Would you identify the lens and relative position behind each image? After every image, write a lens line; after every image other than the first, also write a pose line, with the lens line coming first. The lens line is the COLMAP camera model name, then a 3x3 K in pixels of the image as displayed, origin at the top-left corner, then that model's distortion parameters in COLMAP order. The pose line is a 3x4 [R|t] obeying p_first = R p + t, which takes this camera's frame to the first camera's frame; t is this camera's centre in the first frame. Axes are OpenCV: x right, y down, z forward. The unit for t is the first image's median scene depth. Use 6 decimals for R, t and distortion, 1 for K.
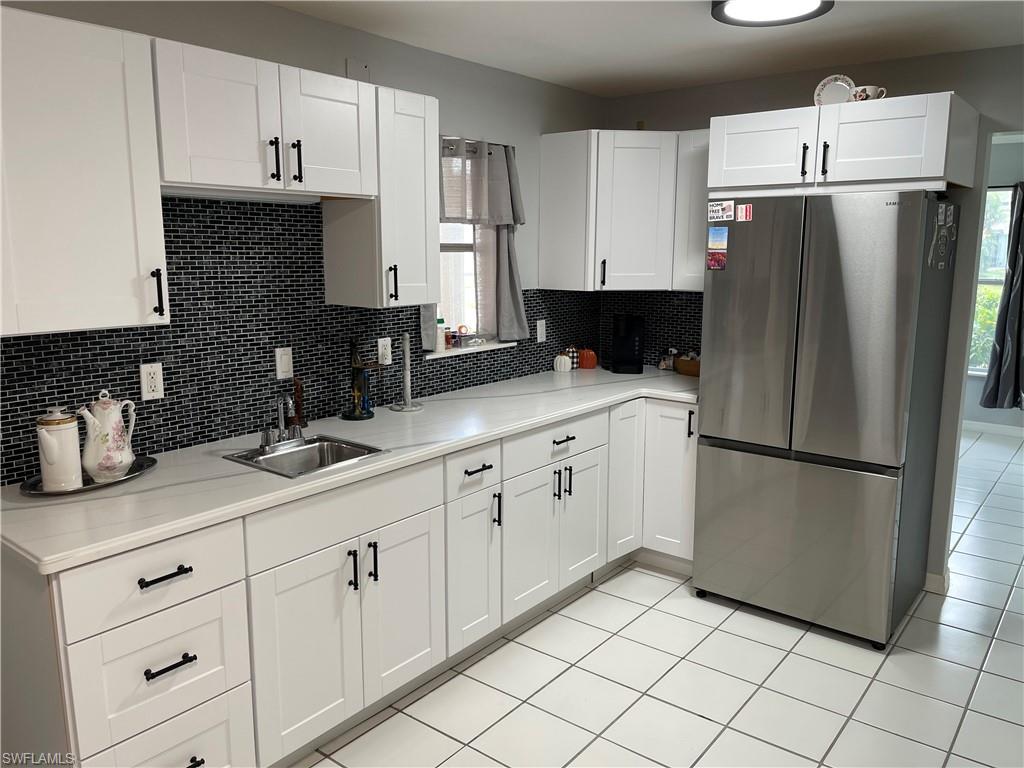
lens RADIAL K [[772.7, 0, 520.9], [0, 772.7, 379.2], [0, 0, 1]] dist [0.047430, -0.041314]
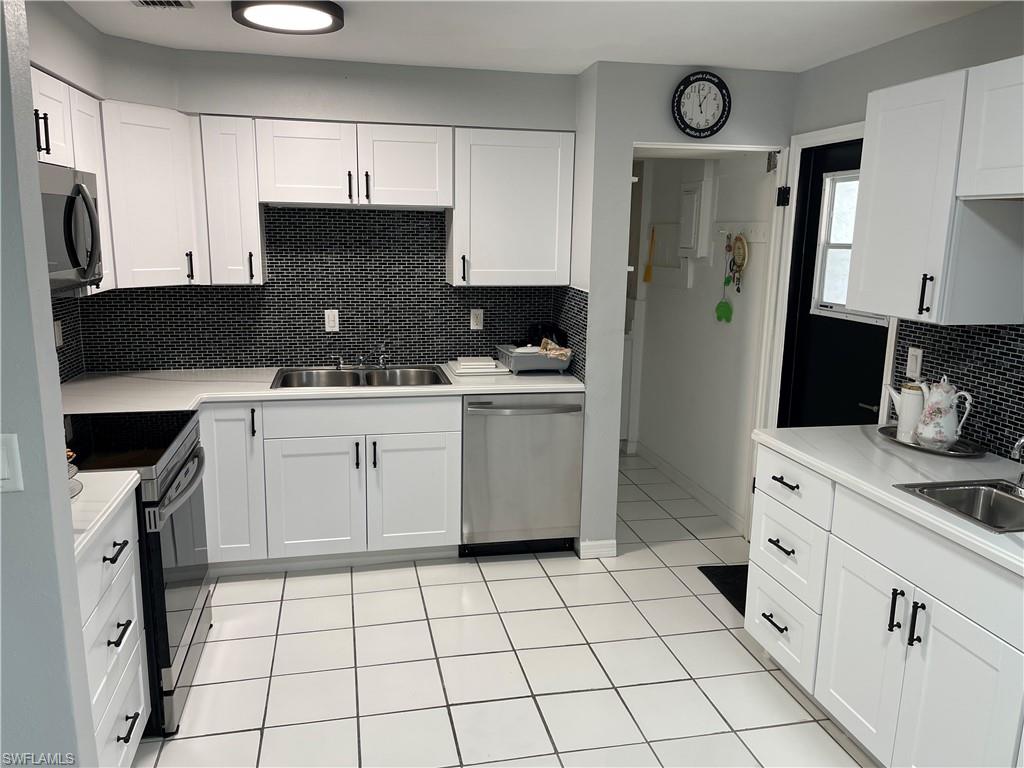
lens RADIAL K [[772.7, 0, 508.4], [0, 772.7, 383.4], [0, 0, 1]] dist [0.047430, -0.041314]
pose [[-0.643655, 0.135143, -0.753289, 0.664865], [-0.147503, 0.943925, 0.295379, -0.191744], [0.750967, 0.301234, -0.587628, 1.013601]]
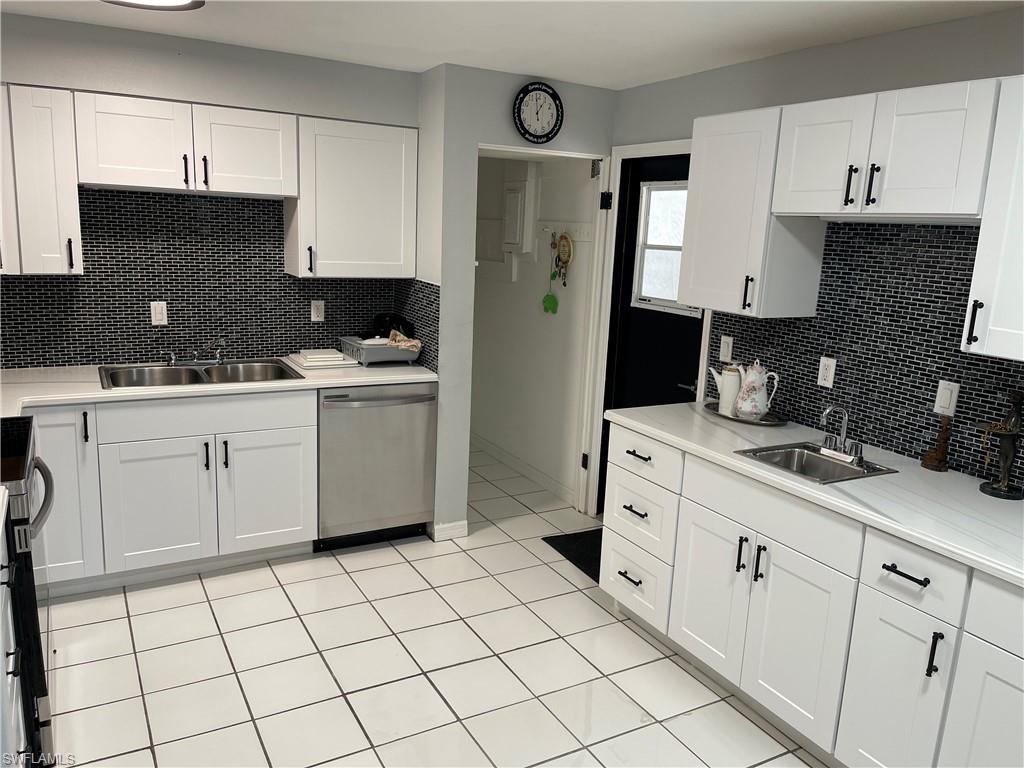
lens RADIAL K [[768.9, 0, 523.2], [0, 768.9, 386.6], [0, 0, 1]] dist [0.050495, -0.058971]
pose [[-0.379396, 0.168838, -0.909699, 0.785870], [-0.204941, 0.943451, 0.260574, -0.185928], [0.902252, 0.285295, -0.323340, 0.913446]]
